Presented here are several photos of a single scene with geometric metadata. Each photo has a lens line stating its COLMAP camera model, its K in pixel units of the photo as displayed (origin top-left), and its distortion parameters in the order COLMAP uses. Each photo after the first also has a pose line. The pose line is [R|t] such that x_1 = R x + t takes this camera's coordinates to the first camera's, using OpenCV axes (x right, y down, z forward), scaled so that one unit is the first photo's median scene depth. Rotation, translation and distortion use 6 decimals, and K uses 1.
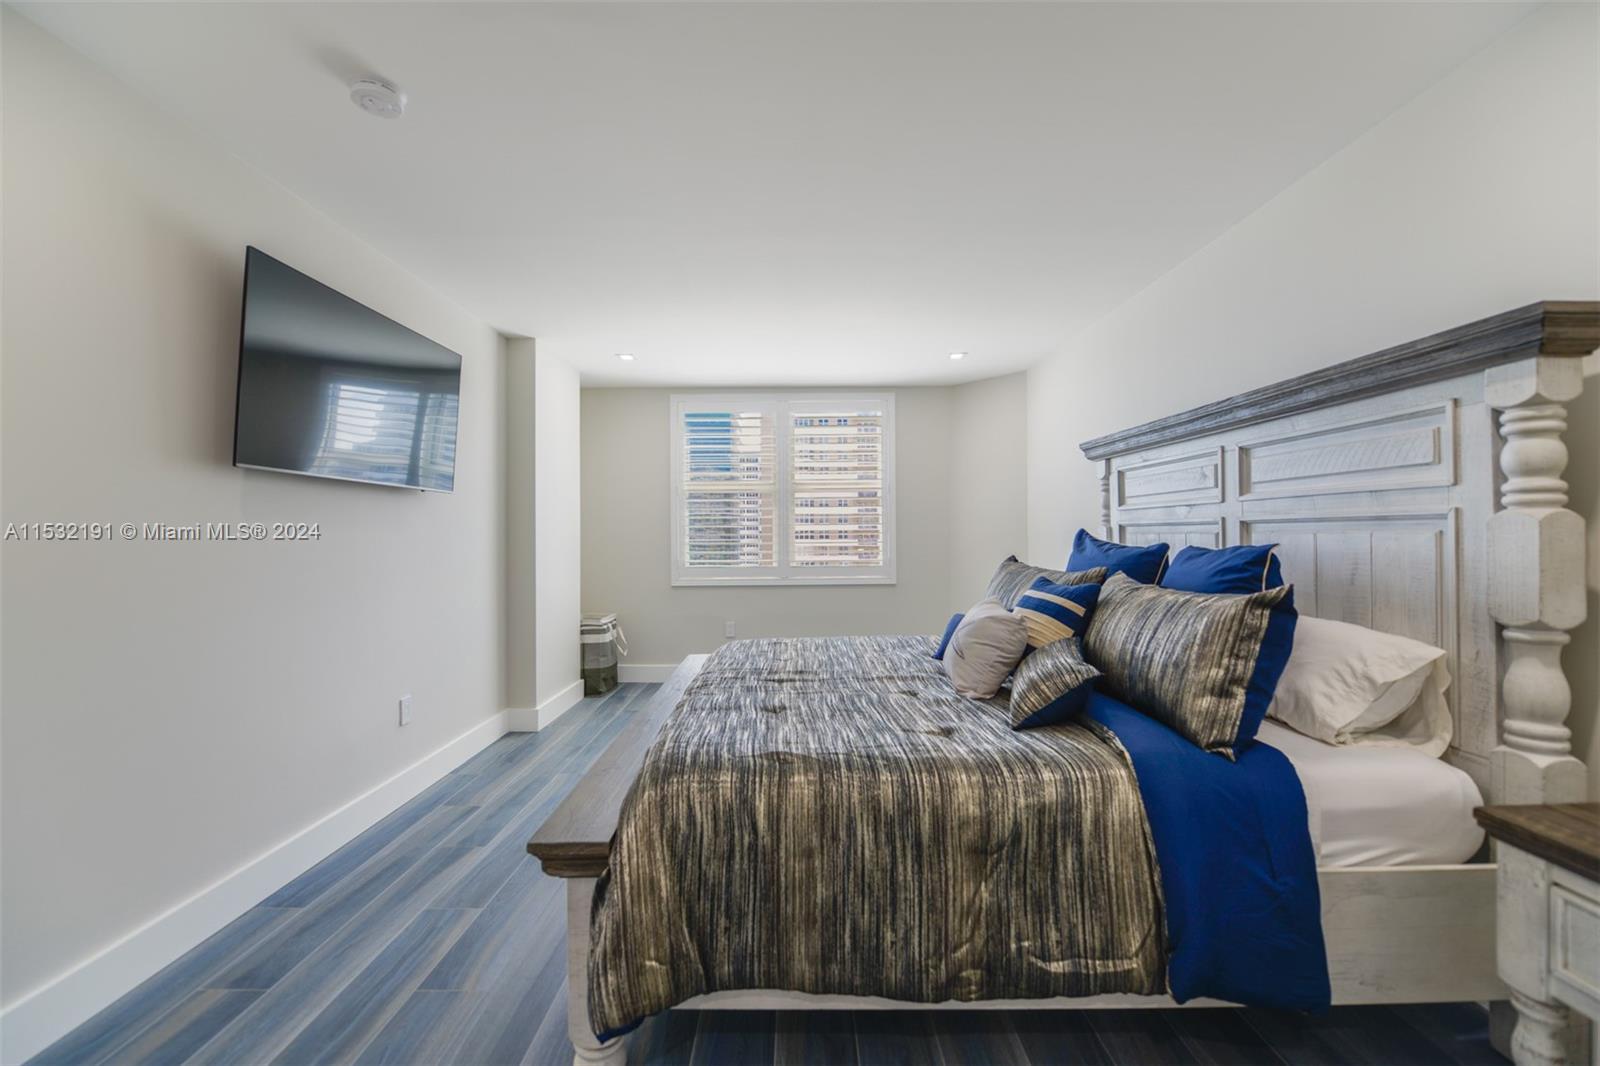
lens RADIAL K [[631.6, 0, 803.2], [0, 631.6, 535.6], [0, 0, 1]] dist [0.006534, -0.003073]
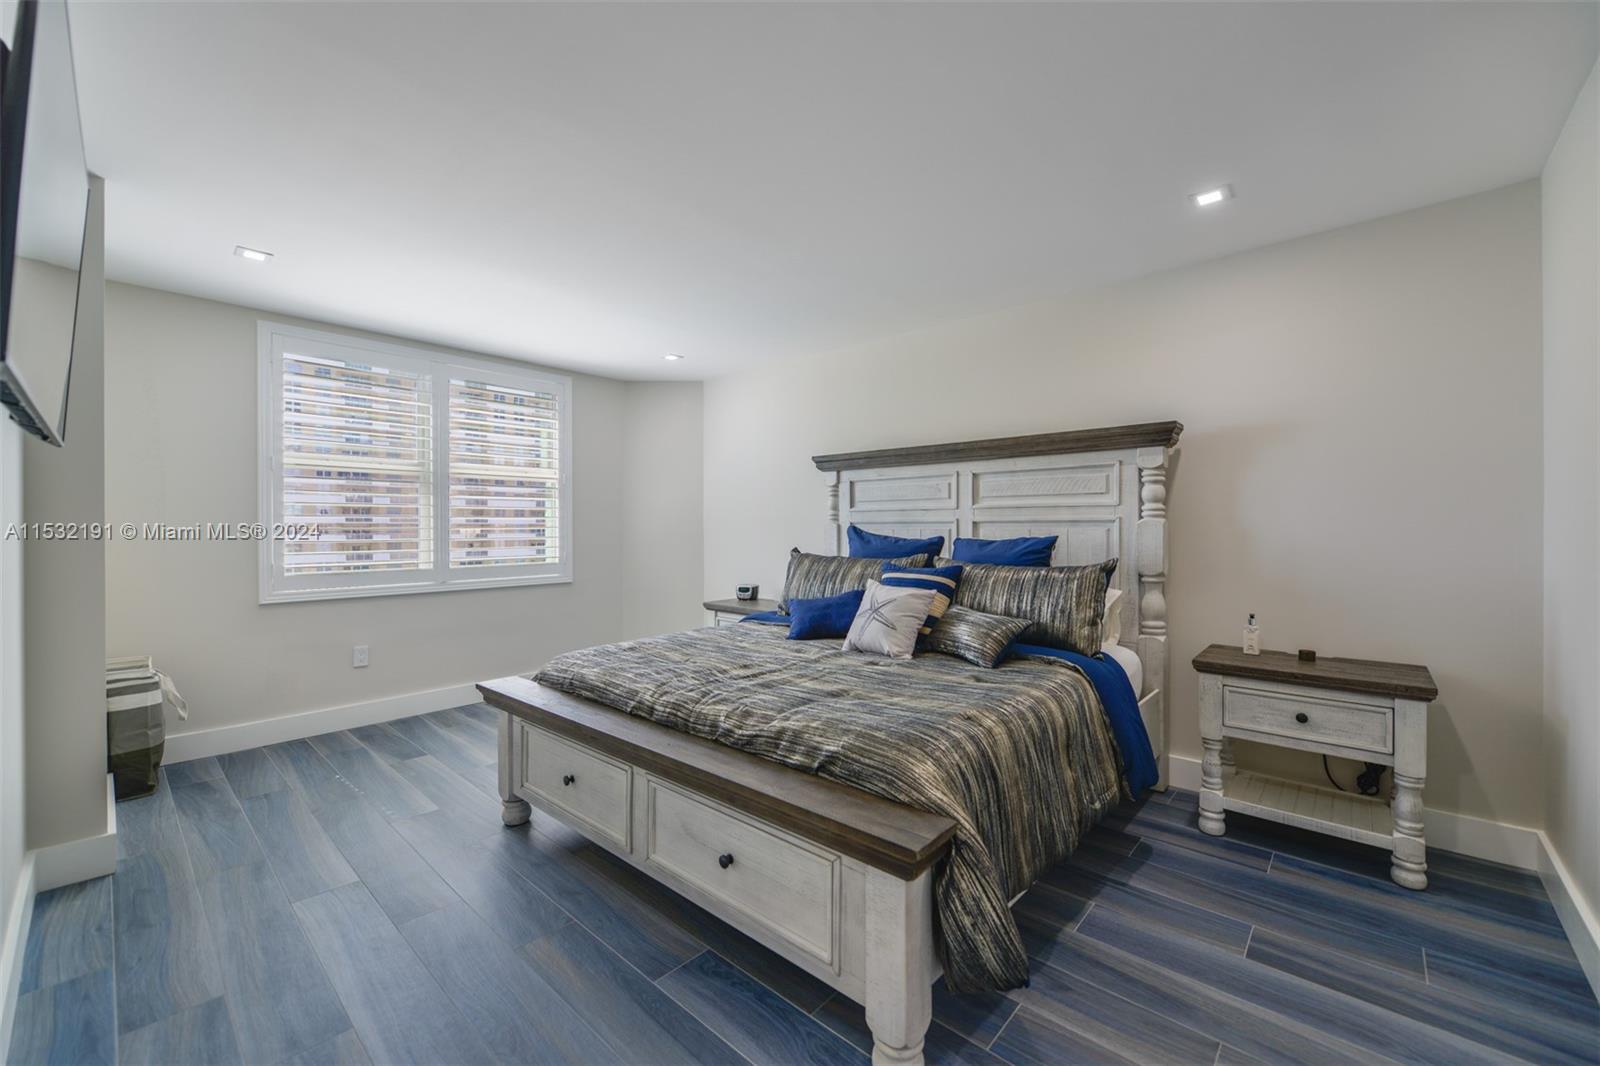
lens RADIAL K [[631.6, 0, 798.9], [0, 631.6, 530.5], [0, 0, 1]] dist [0.006534, -0.003073]
pose [[0.679790, 0.003890, 0.733397, -0.821254], [-0.002448, 0.999992, -0.003035, 0.004568], [-0.733403, 0.000268, 0.679794, 0.312774]]
